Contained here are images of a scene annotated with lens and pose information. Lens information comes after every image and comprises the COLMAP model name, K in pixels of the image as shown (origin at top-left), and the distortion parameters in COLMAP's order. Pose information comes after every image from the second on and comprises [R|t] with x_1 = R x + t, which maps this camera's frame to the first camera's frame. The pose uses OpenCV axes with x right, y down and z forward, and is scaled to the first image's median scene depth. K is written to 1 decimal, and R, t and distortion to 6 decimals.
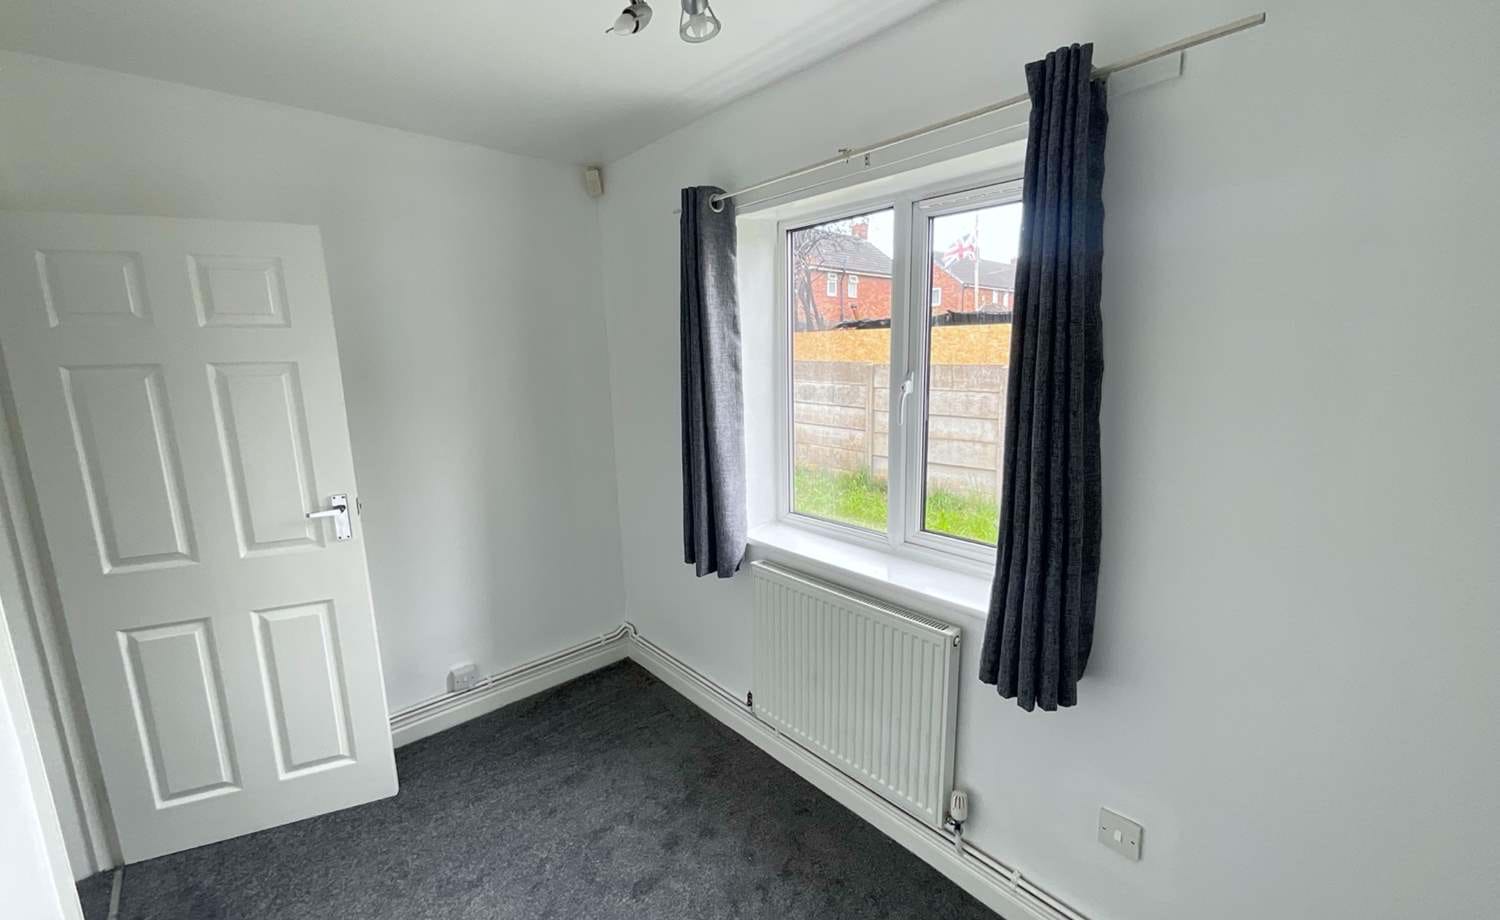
lens RADIAL K [[608.7, 0, 747.4], [0, 608.7, 460.2], [0, 0, 1]] dist [0.000710, -0.000024]
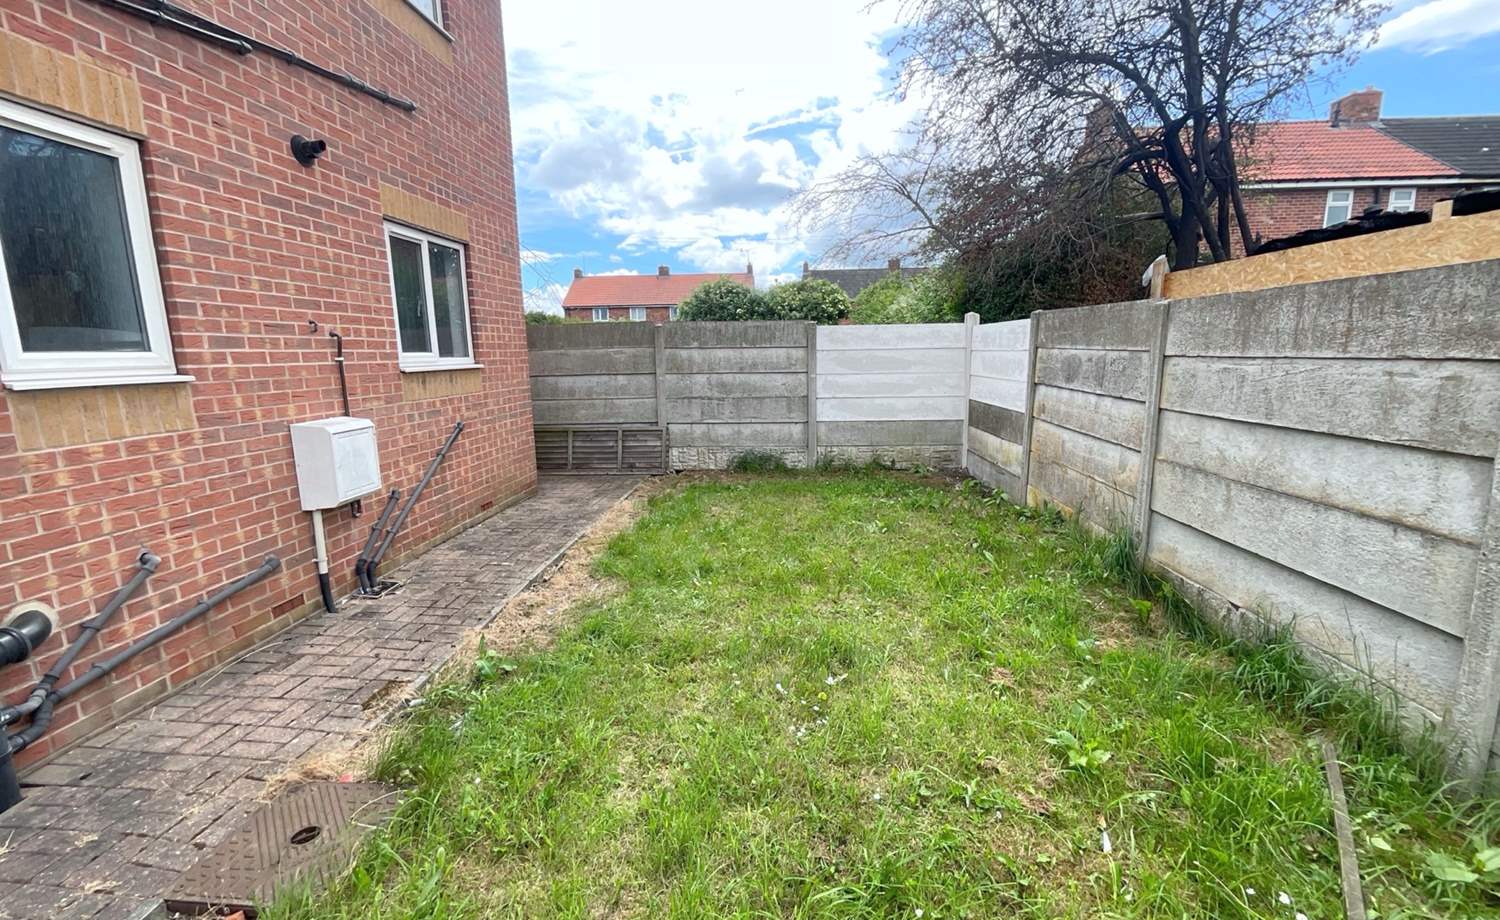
lens RADIAL K [[608.7, 0, 748.1], [0, 608.7, 459.1], [0, 0, 1]] dist [0.000710, -0.000024]
pose [[0.690337, 0.129843, -0.711741, 0.271692], [-0.121383, 0.990605, 0.062984, -0.032415], [0.713232, 0.042913, 0.699613, 0.416152]]
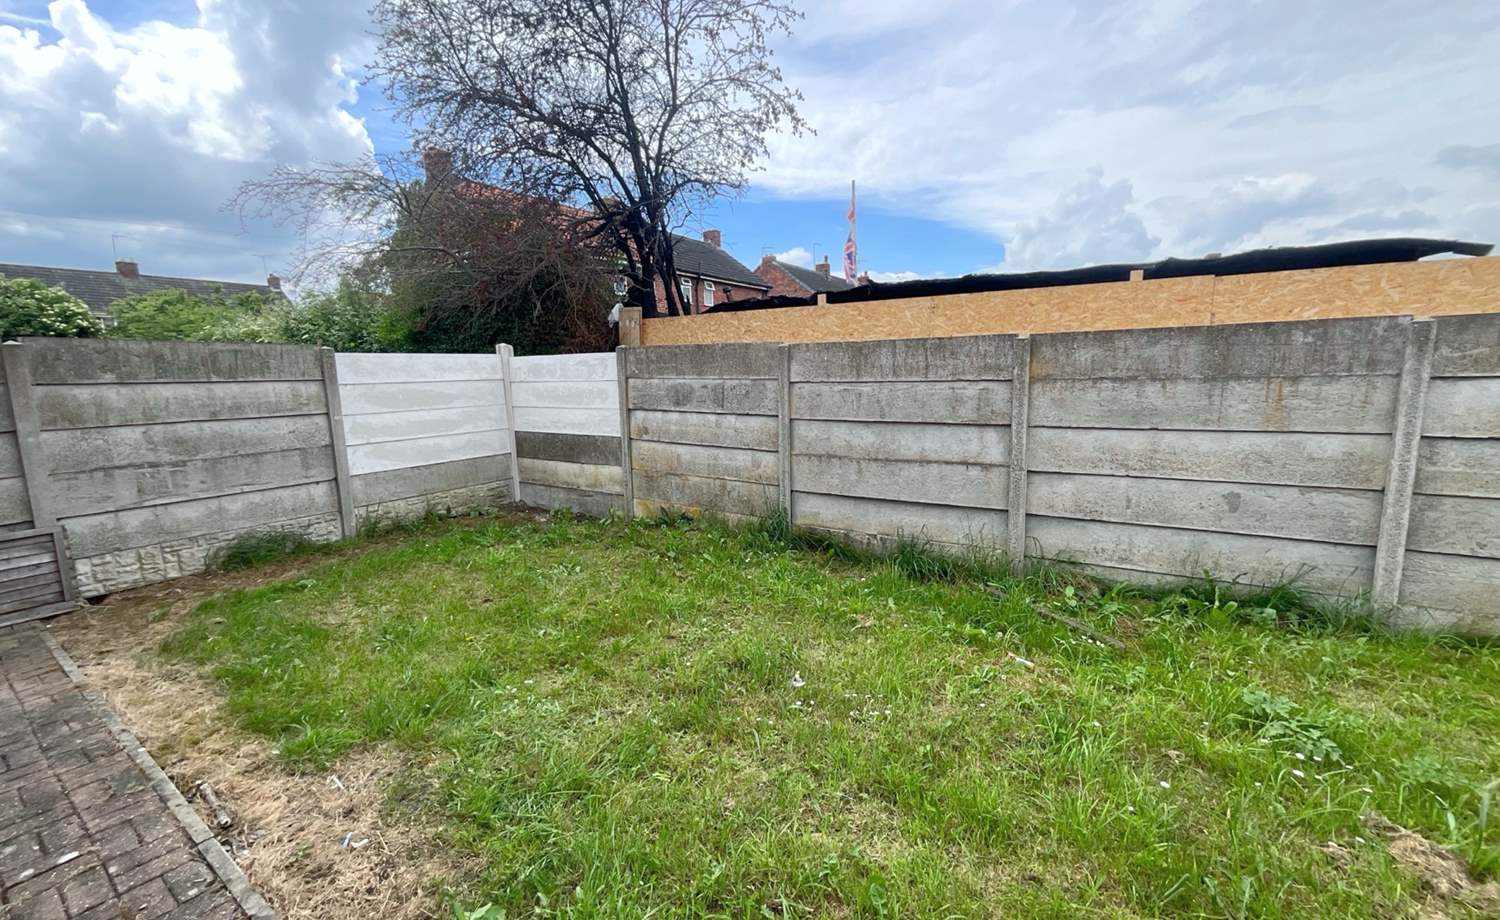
lens RADIAL K [[608.7, 0, 749.7], [0, 608.7, 462.2], [0, 0, 1]] dist [0.000710, -0.000024]
pose [[0.970661, -0.043437, 0.236495, 0.014952], [0.050398, 0.998453, -0.023470, -0.021845], [-0.235109, 0.034700, 0.971349, 0.348915]]
